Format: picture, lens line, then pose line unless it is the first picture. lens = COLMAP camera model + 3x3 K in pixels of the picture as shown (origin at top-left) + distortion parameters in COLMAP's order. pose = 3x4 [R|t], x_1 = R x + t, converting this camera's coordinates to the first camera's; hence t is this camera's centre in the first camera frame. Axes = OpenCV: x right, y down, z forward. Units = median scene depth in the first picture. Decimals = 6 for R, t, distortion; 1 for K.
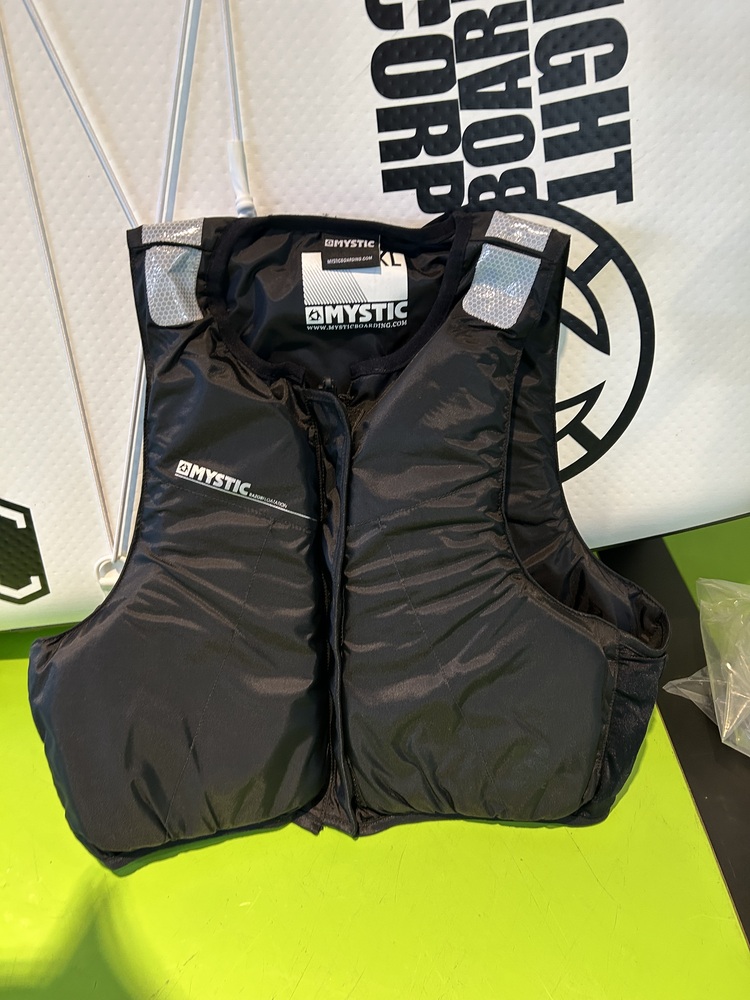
lens RADIAL K [[752.1, 0, 374.9], [0, 752.1, 503.4], [0, 0, 1]] dist [-0.001152, -0.018156]
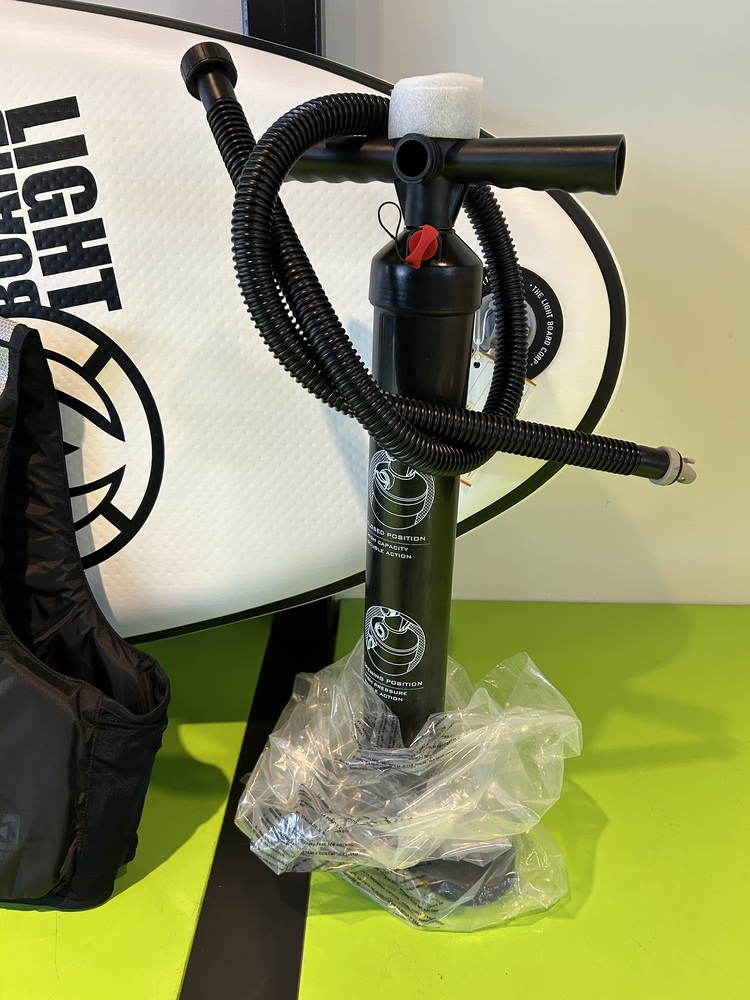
lens RADIAL K [[752.1, 0, 375.6], [0, 752.1, 496.8], [0, 0, 1]] dist [-0.001152, -0.018156]
pose [[0.999652, 0.020679, 0.016404, 0.734611], [-0.016143, 0.970667, -0.239886, 0.158974], [-0.020883, 0.239538, 0.970662, -0.078401]]
